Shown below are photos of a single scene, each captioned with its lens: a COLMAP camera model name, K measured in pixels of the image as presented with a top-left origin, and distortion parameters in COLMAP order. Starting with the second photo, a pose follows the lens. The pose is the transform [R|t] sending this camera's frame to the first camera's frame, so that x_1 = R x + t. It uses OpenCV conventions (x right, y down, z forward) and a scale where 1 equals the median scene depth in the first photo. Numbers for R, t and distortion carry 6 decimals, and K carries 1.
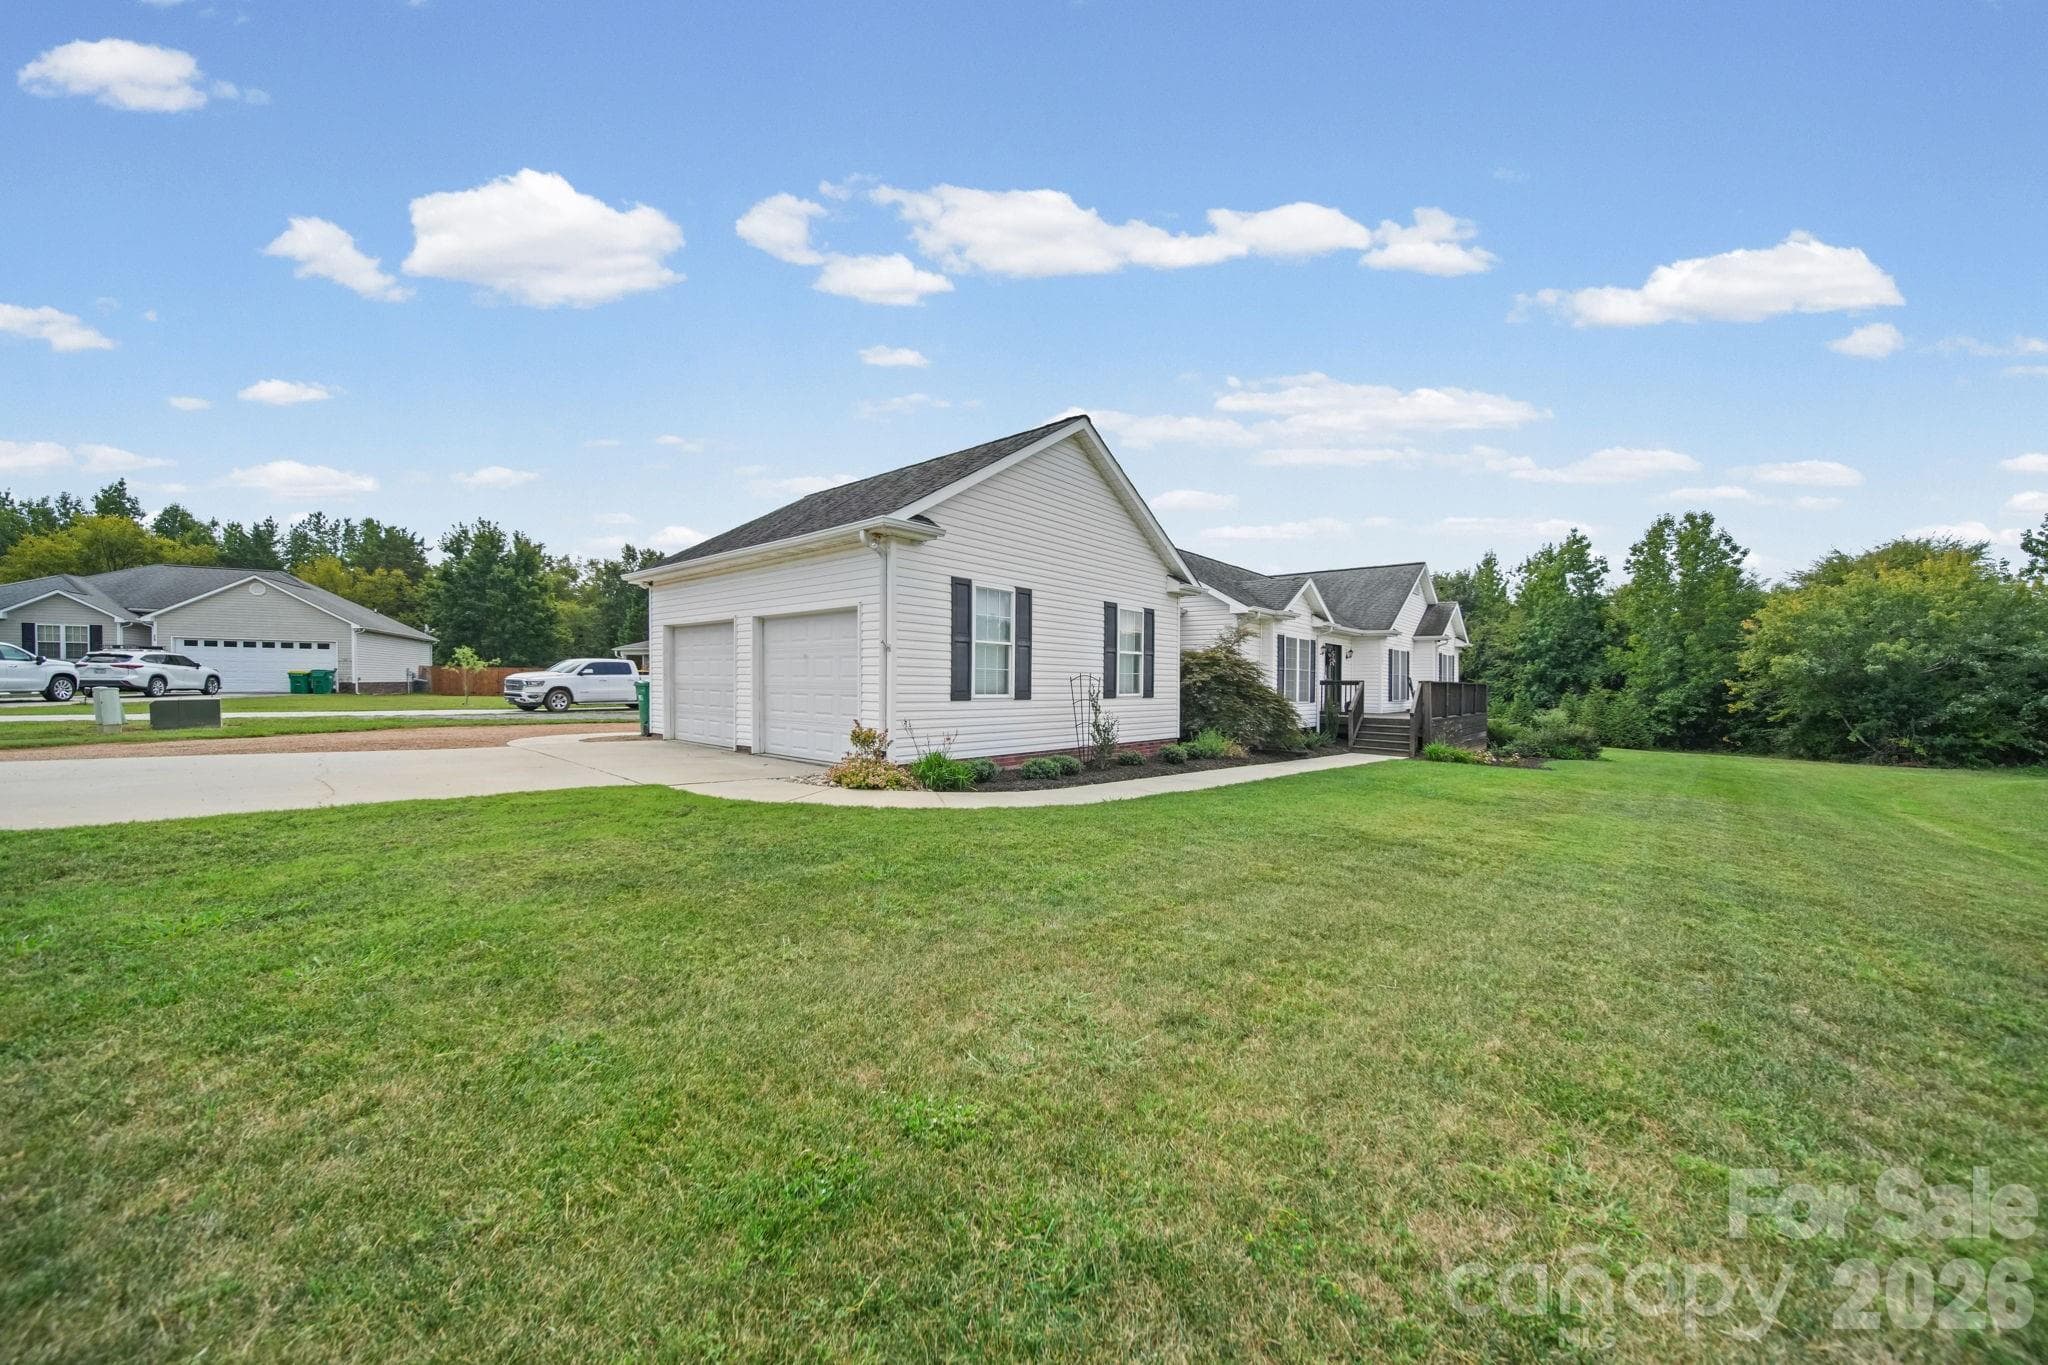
lens RADIAL K [[719.7, 0, 1023.5], [0, 719.7, 681.5], [0, 0, 1]] dist [0.000085, -0.000187]
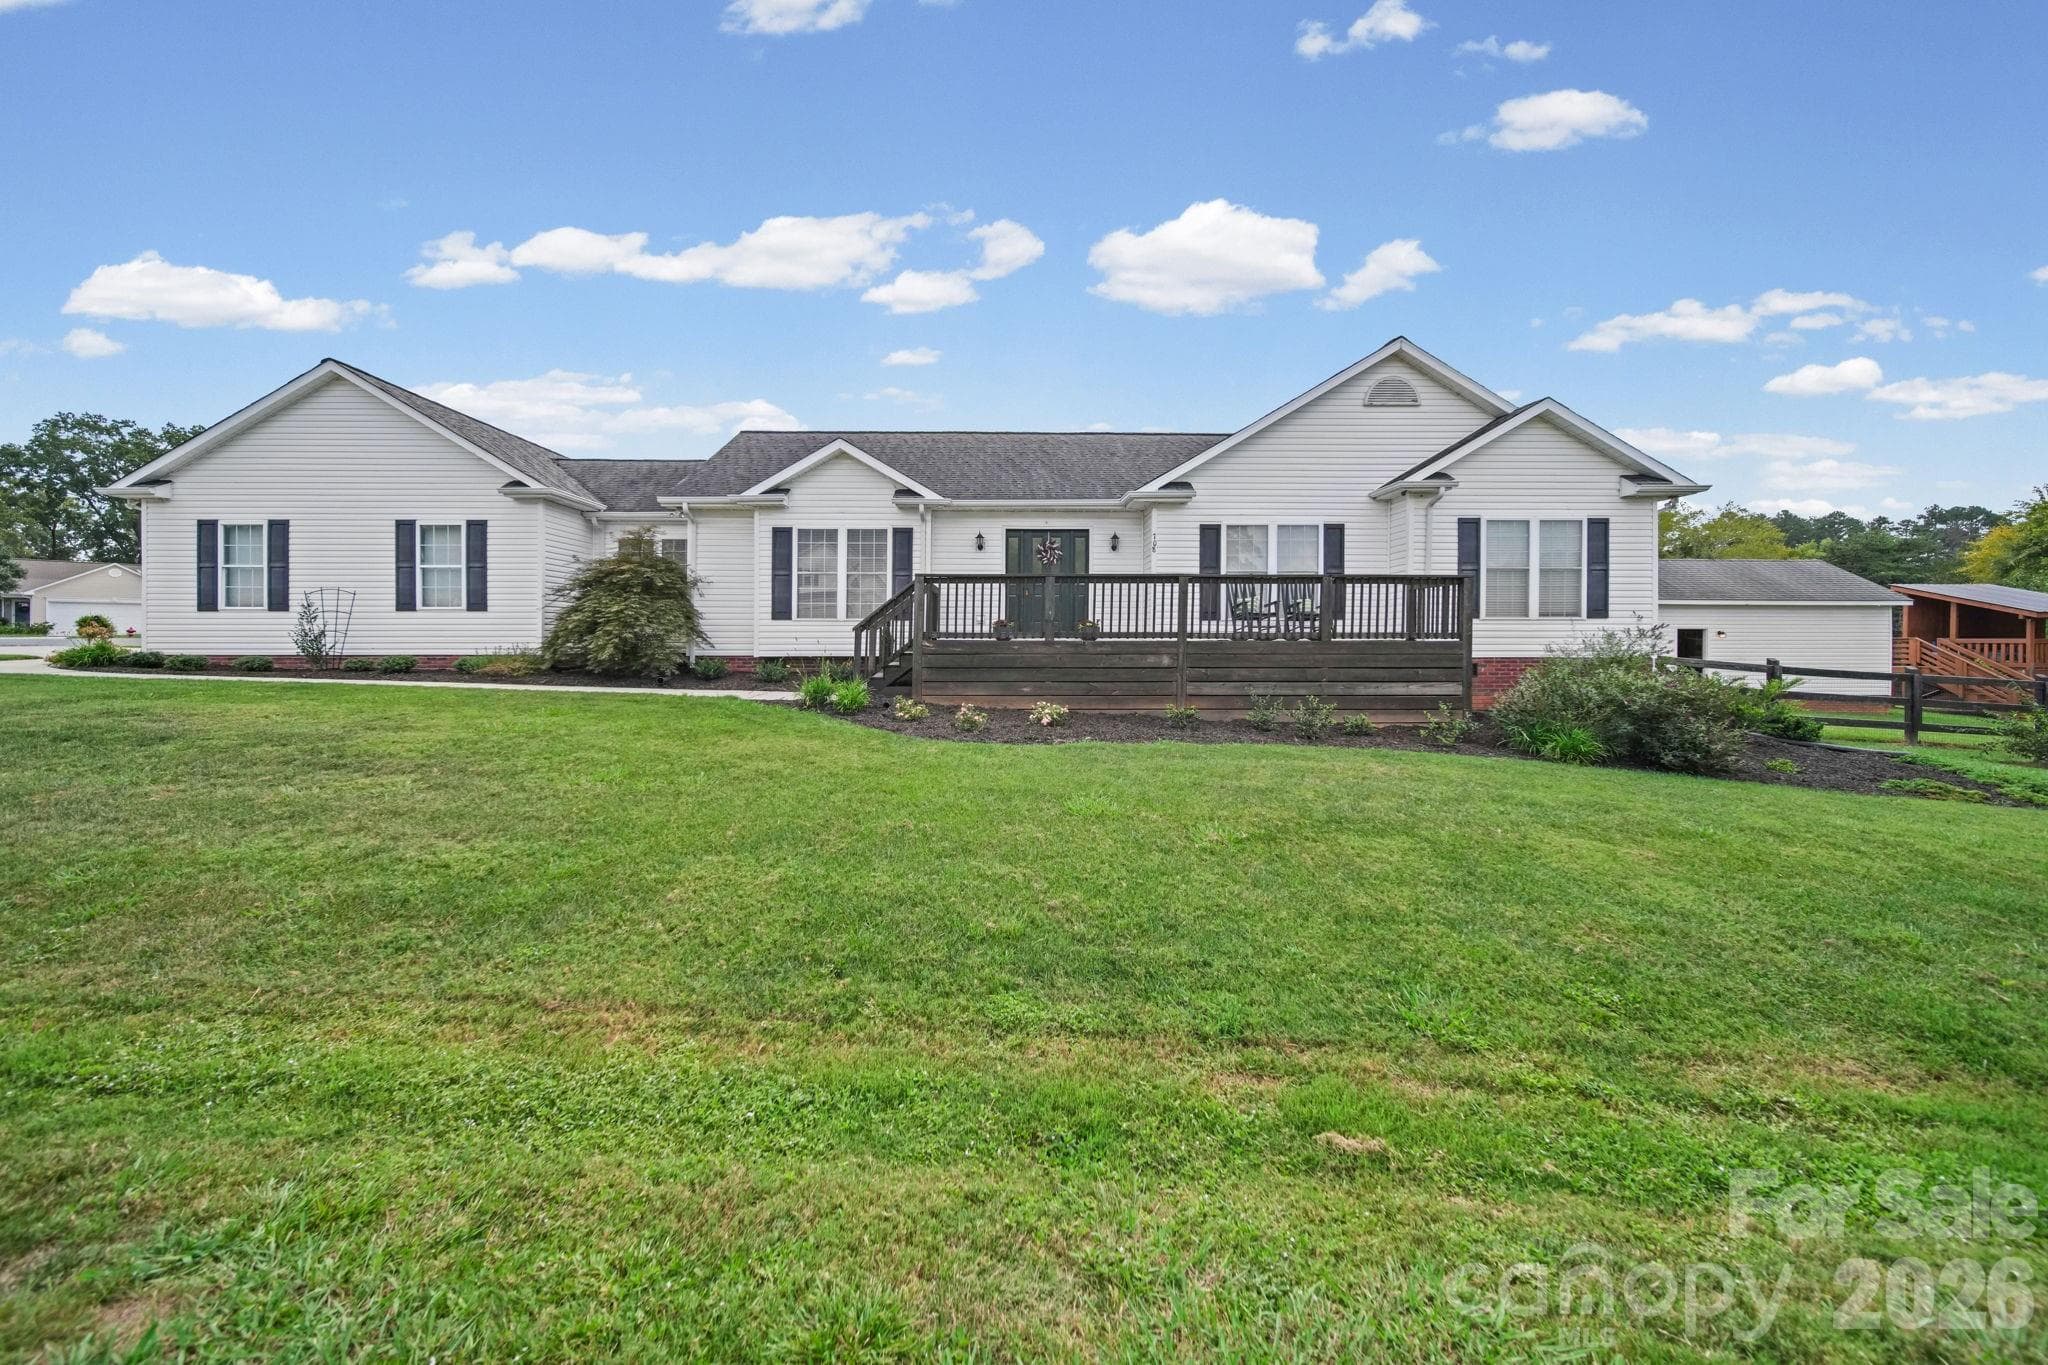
lens RADIAL K [[719.7, 0, 1008.1], [0, 719.7, 653.3], [0, 0, 1]] dist [0.000085, -0.000187]
pose [[0.665696, -0.001678, -0.746221, 0.773214], [0.008615, 0.999948, 0.005437, 0.045510], [0.746173, -0.010048, 0.665676, 0.491487]]
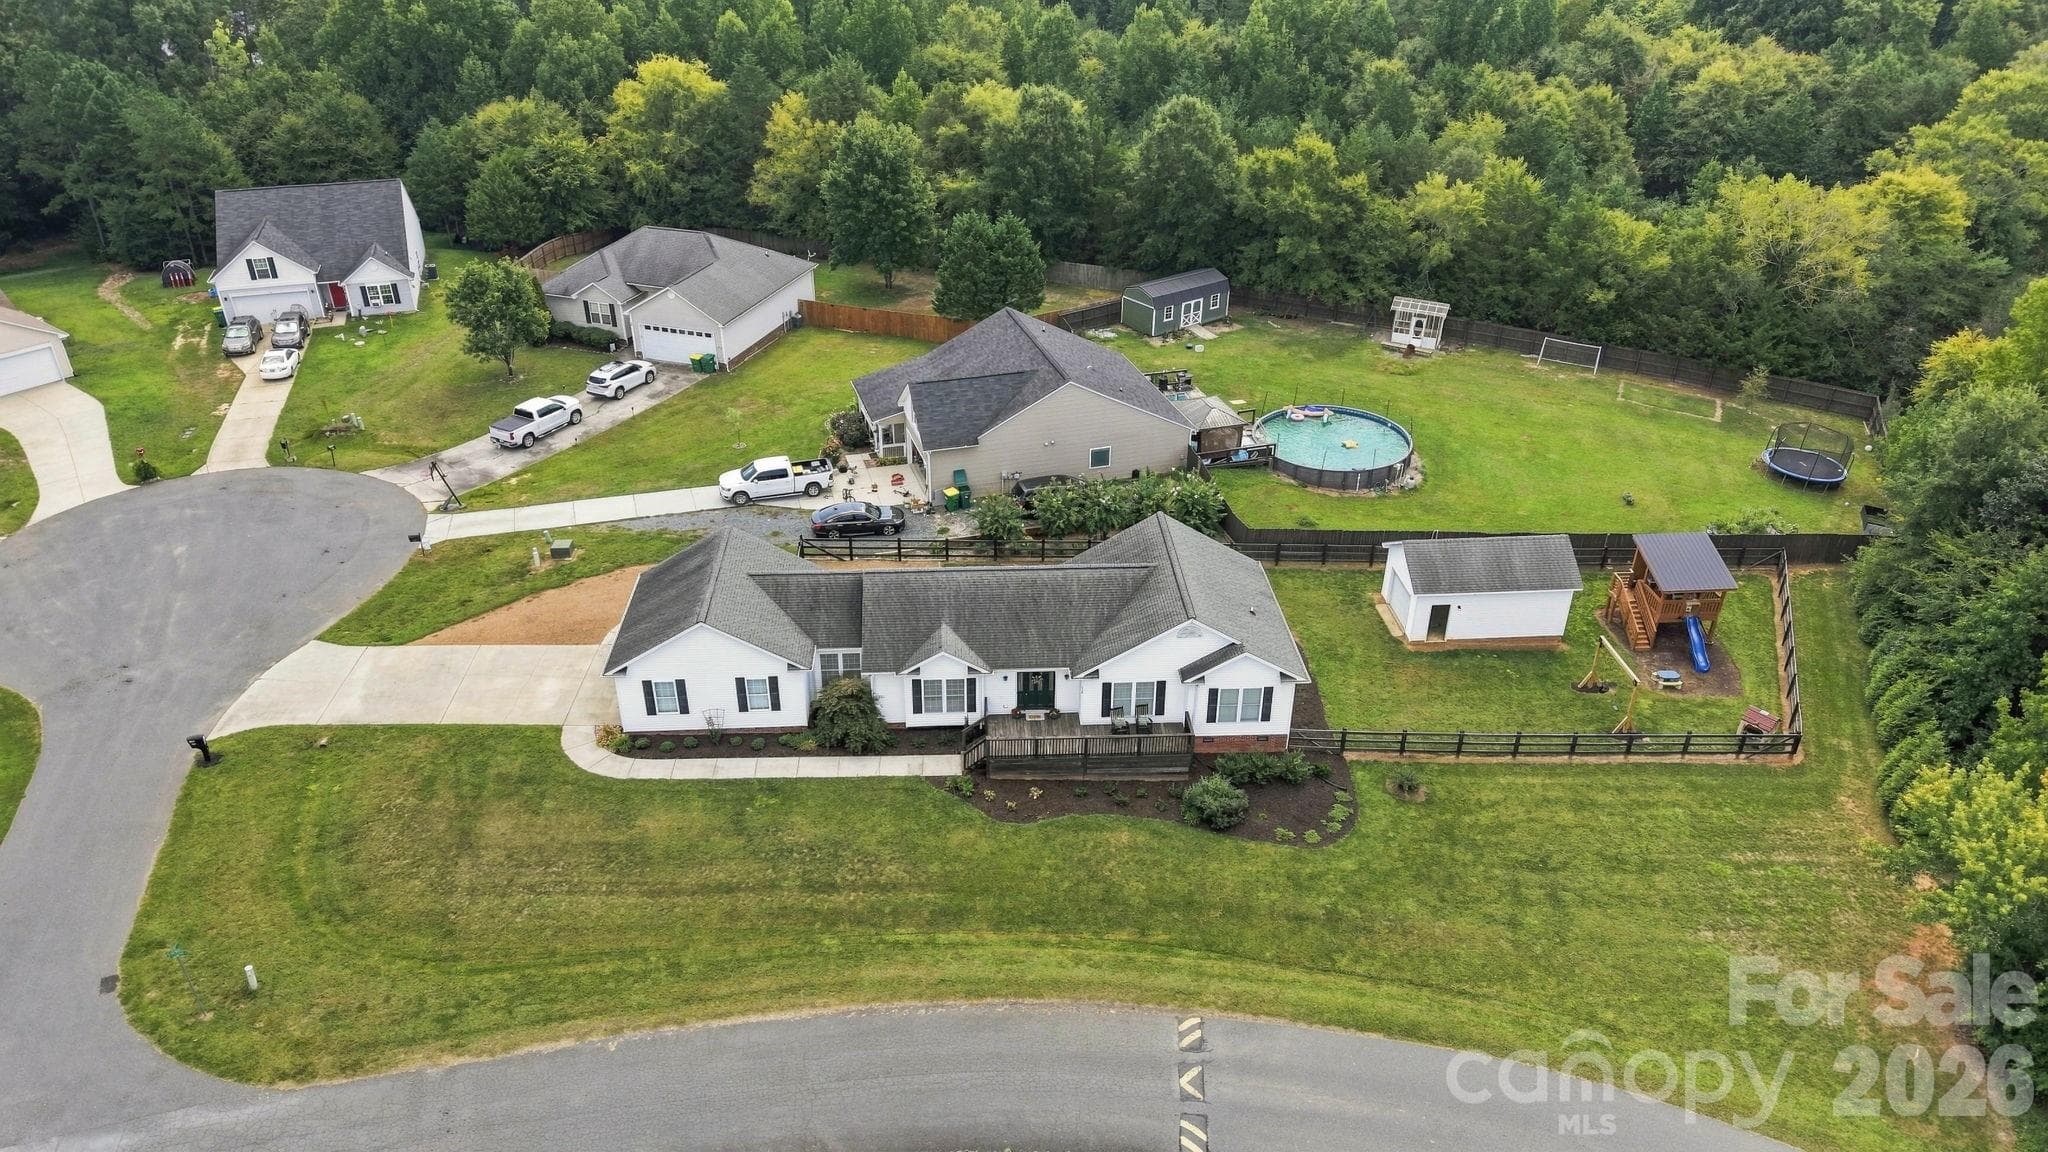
lens RADIAL K [[1371.8, 0, 1016.6], [0, 1371.8, 591.5], [0, 0, 1]] dist [0.046237, -0.049697]
pose [[0.697309, 0.356840, -0.621632, 1.723097], [0.005466, 0.864594, 0.502441, -1.303272], [0.716750, -0.353754, 0.600939, -0.459233]]
